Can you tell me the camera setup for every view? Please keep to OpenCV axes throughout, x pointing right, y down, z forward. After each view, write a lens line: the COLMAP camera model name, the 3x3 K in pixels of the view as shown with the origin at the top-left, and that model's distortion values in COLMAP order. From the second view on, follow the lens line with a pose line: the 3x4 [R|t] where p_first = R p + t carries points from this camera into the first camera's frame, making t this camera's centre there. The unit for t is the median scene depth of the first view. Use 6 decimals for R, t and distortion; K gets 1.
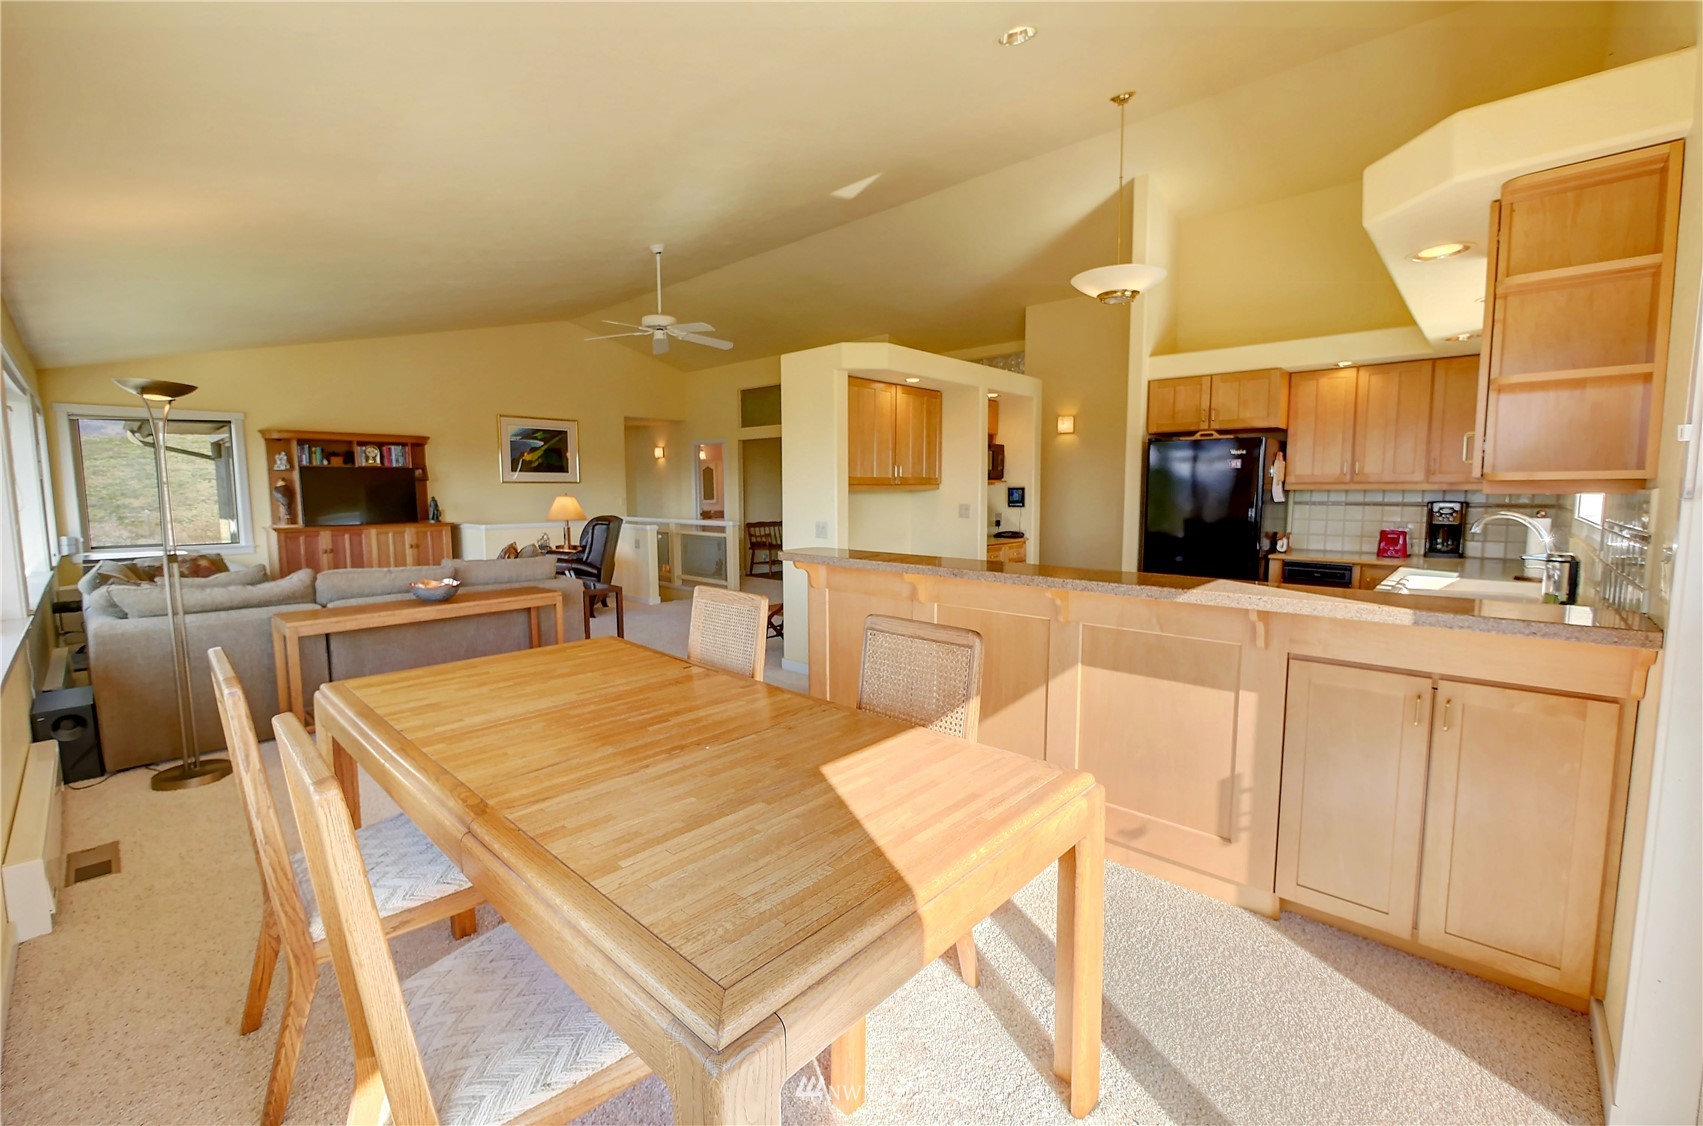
lens RADIAL K [[714.7, 0, 851.5], [0, 714.7, 563.0], [0, 0, 1]] dist [0.000347, -0.000030]
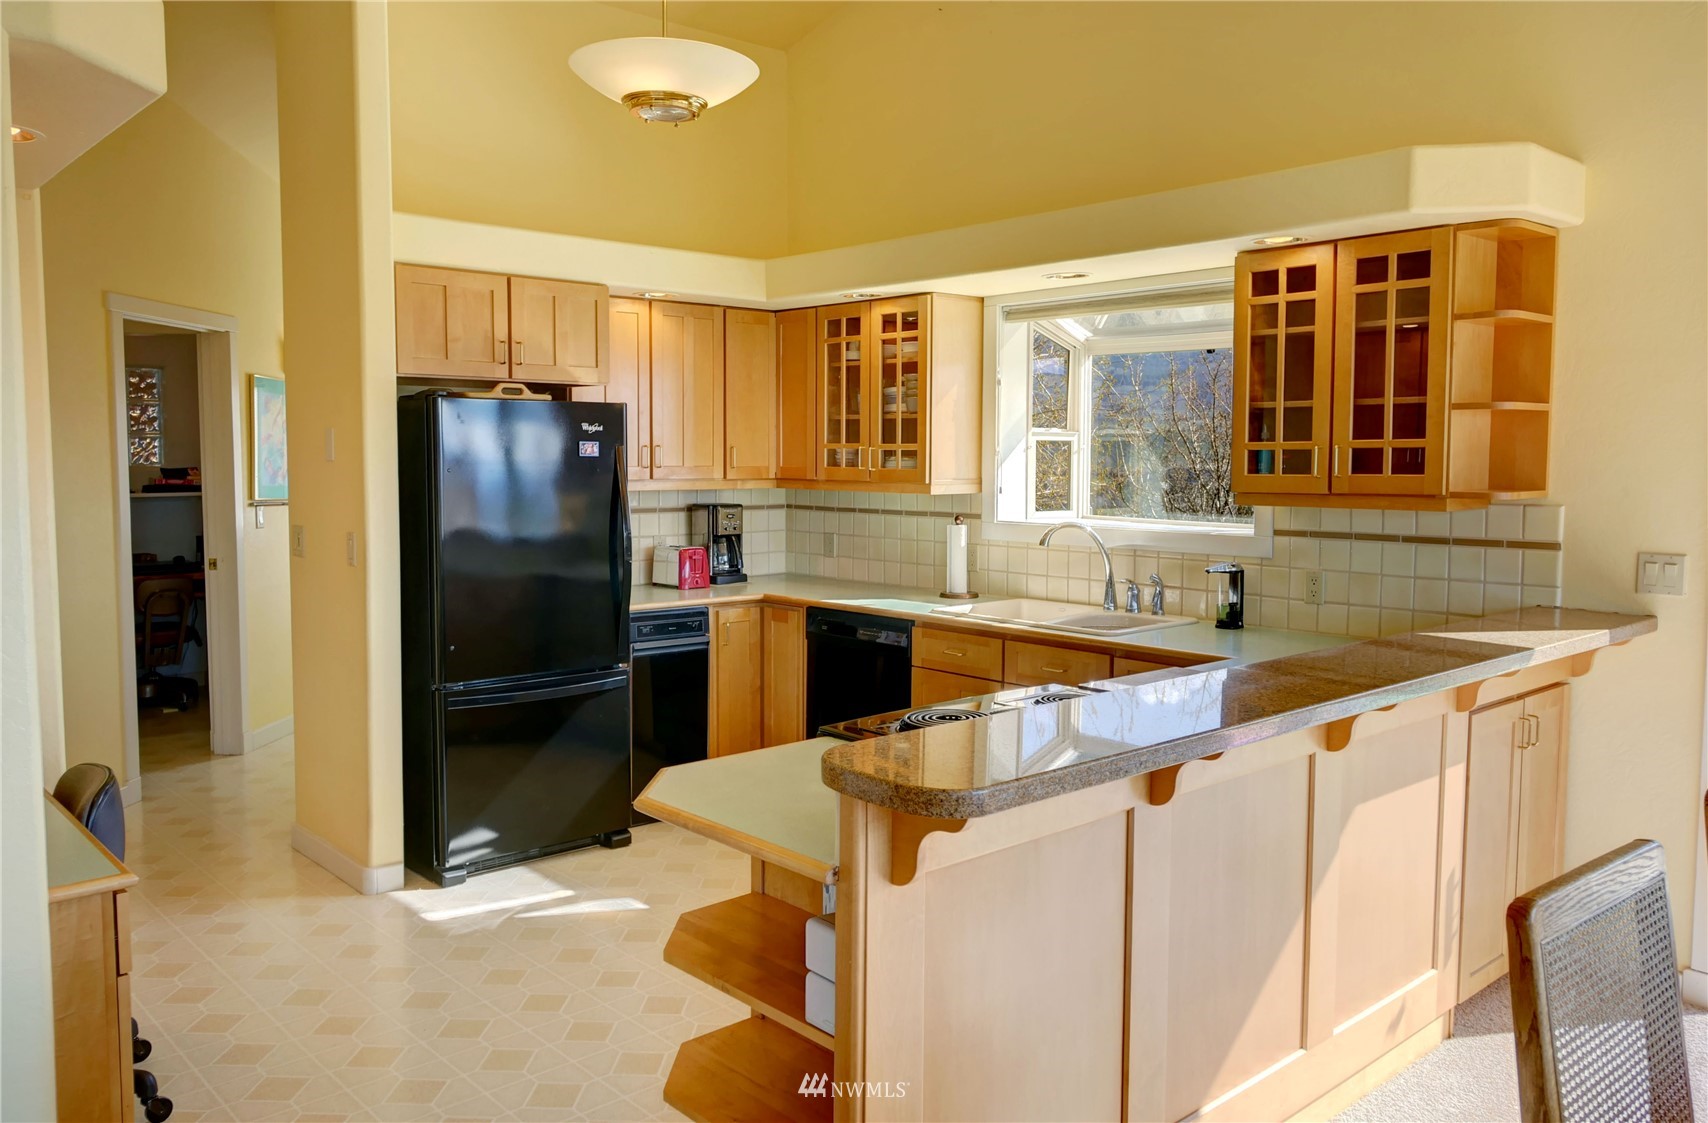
lens RADIAL K [[1279.9, 0, 854.8], [0, 1279.9, 550.6], [0, 0, 1]] dist [0.001800, -0.000755]
pose [[0.087386, -0.072279, 0.993549, -0.394259], [0.101986, 0.992773, 0.063253, -0.094341], [-0.990940, 0.095800, 0.094126, 0.653872]]
